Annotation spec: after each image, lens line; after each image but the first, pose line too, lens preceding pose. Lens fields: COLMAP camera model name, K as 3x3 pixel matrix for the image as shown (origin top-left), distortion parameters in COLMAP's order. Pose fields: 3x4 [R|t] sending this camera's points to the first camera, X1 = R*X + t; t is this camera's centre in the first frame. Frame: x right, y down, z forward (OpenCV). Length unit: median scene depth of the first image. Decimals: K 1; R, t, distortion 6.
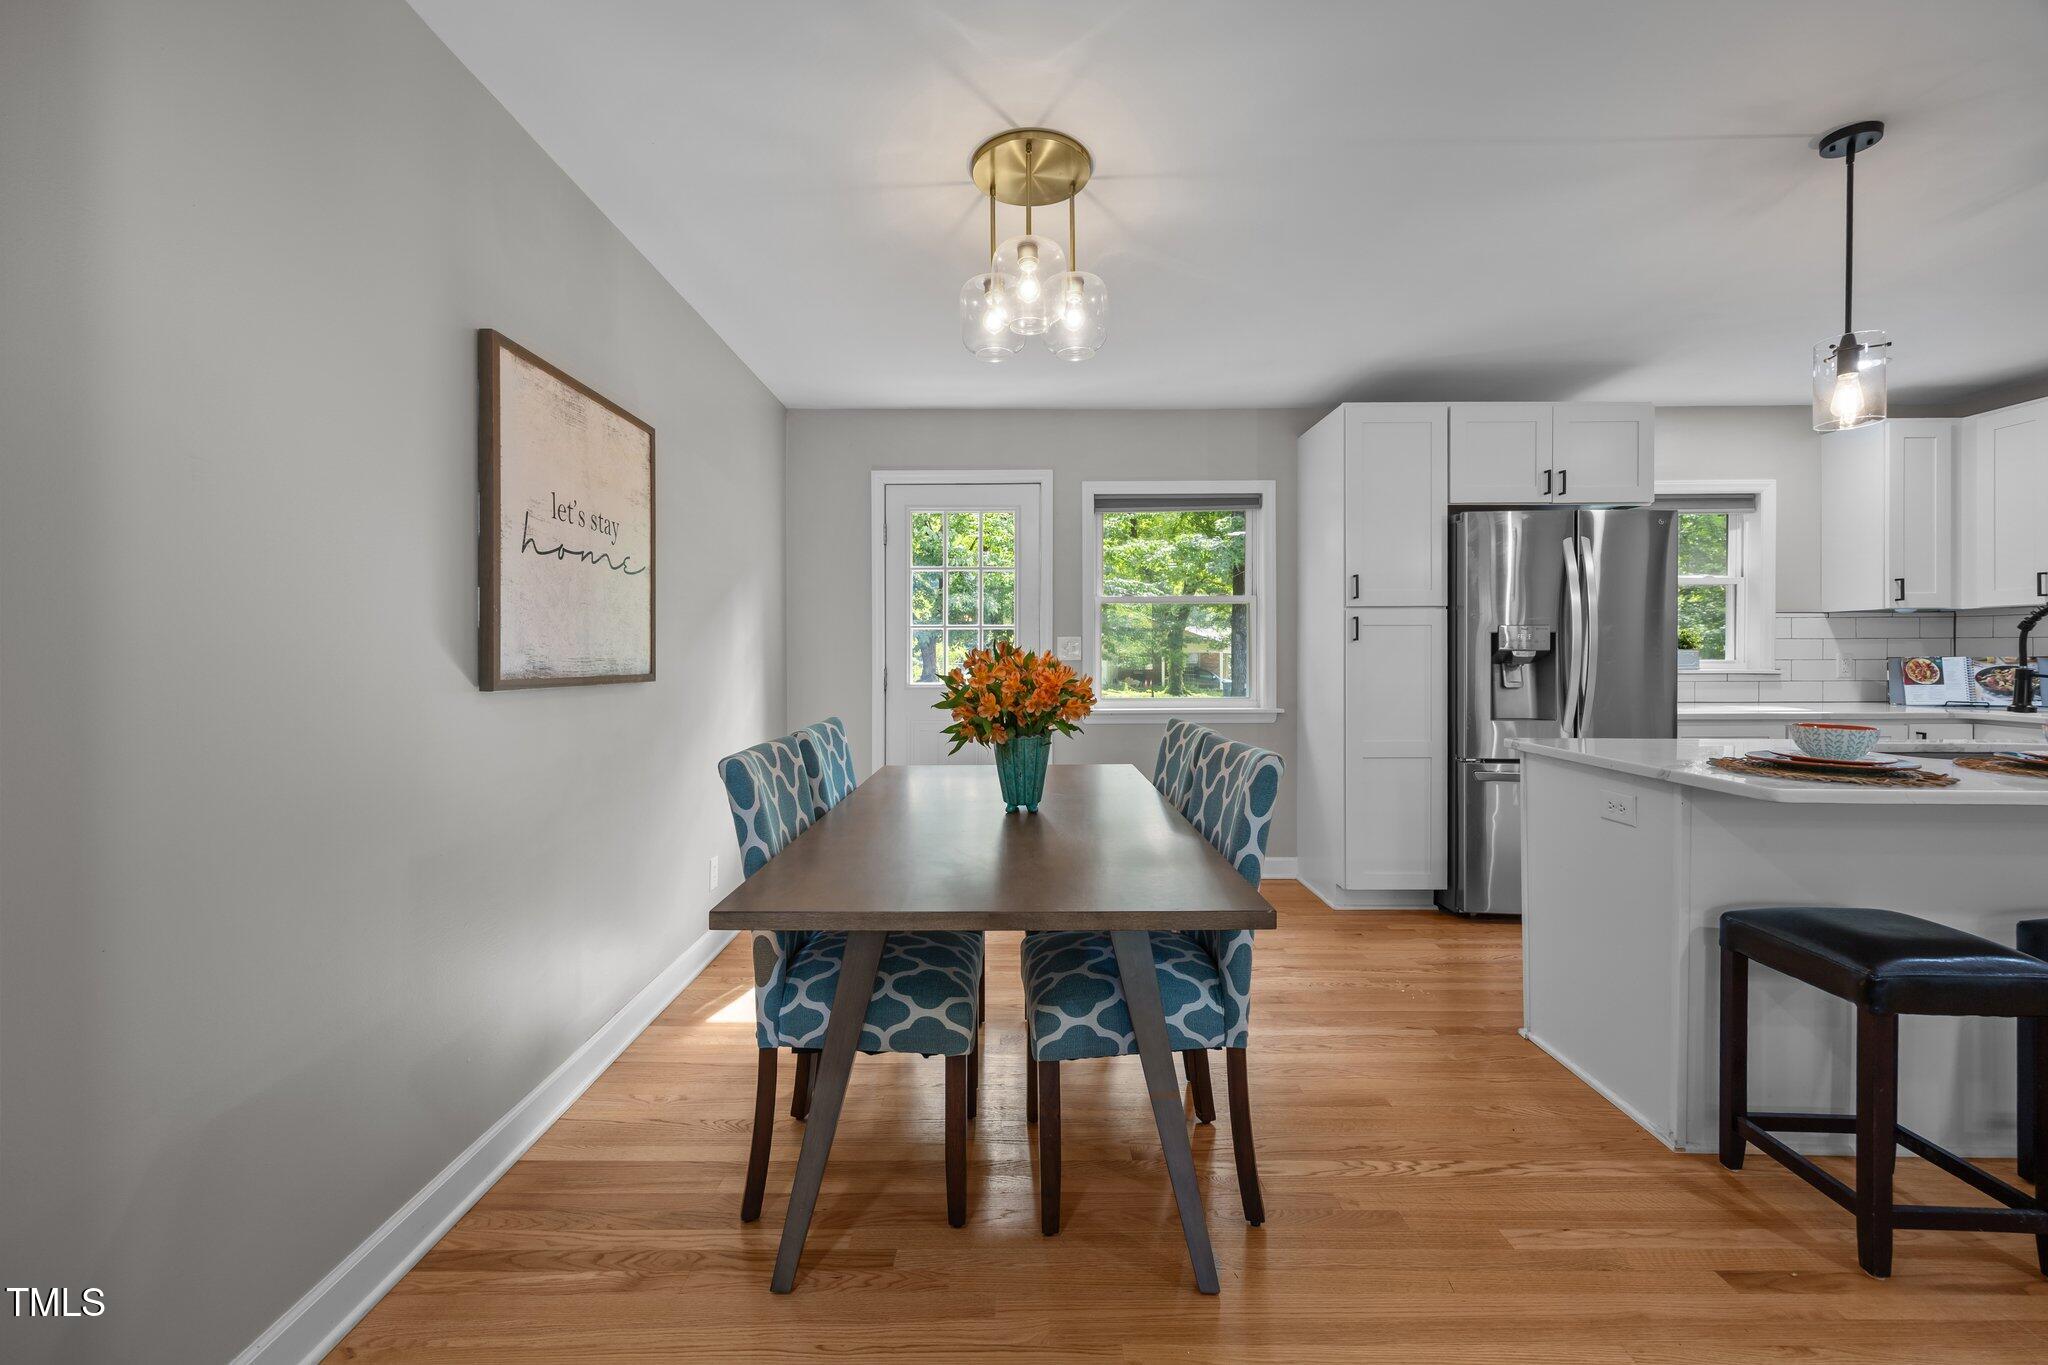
lens RADIAL K [[833.5, 0, 1014.6], [0, 833.5, 656.2], [0, 0, 1]] dist [-0.000910, -0.000204]
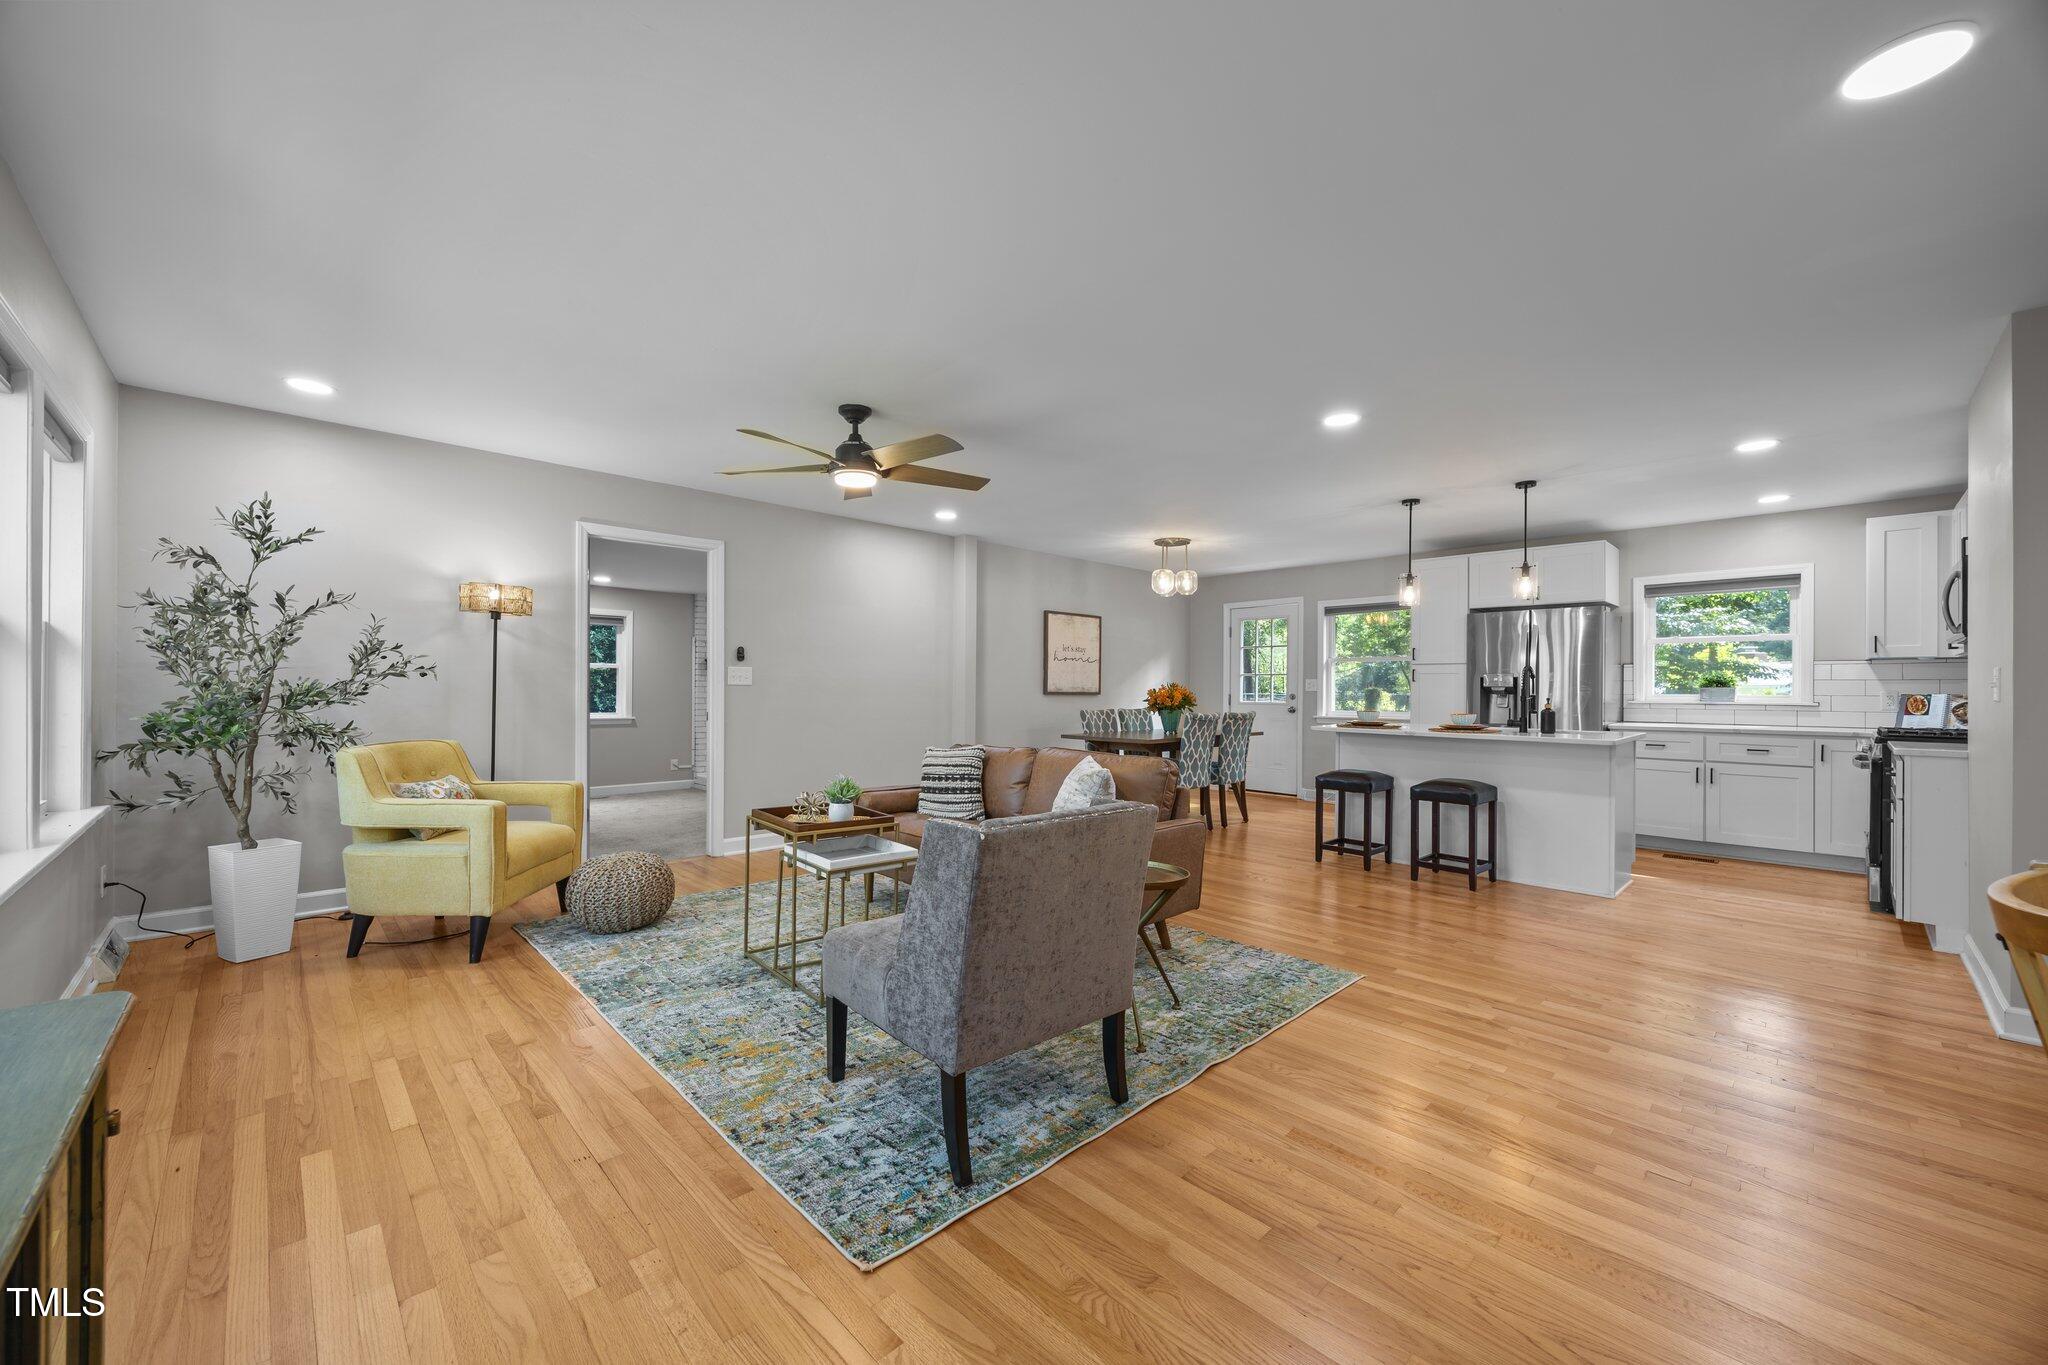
lens RADIAL K [[777.4, 0, 1011.4], [0, 777.4, 688.4], [0, 0, 1]] dist [-0.001720, 0.000013]
pose [[0.696123, 0.007649, -0.717882, 1.004725], [-0.010397, 0.999946, 0.000573, 0.006124], [0.717847, 0.007065, 0.696165, -0.906667]]
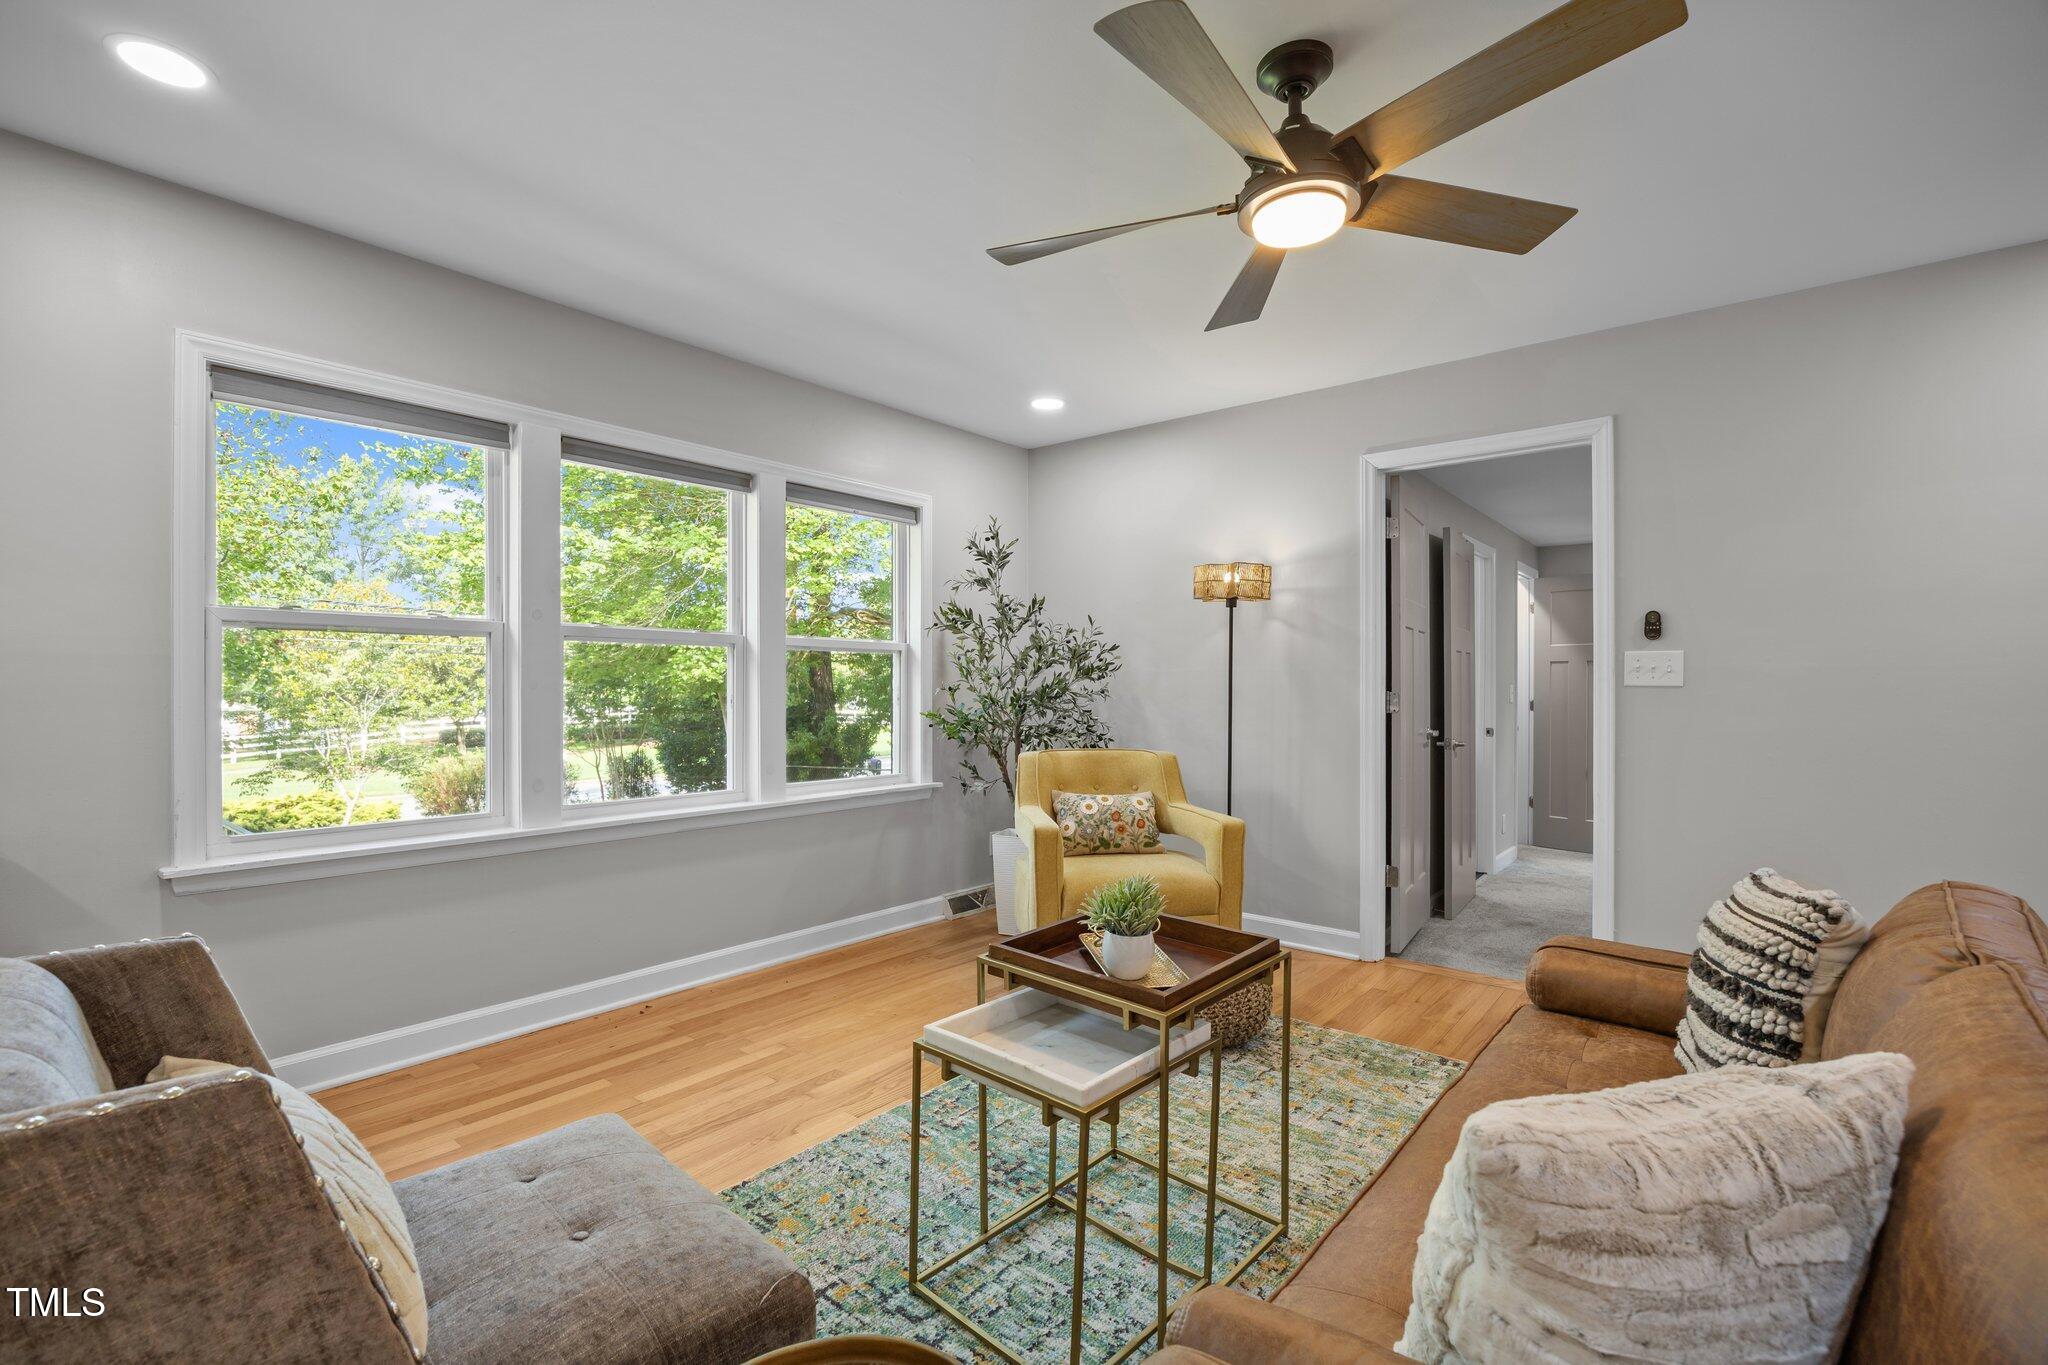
lens RADIAL K [[908.5, 0, 1018.0], [0, 908.5, 691.9], [0, 0, 1]] dist [-0.016163, 0.000063]
pose [[-0.637401, 0.005512, -0.770513, 0.680200], [-0.002255, 0.999957, 0.009019, 0.005172], [0.770529, 0.007486, -0.637361, -0.223628]]
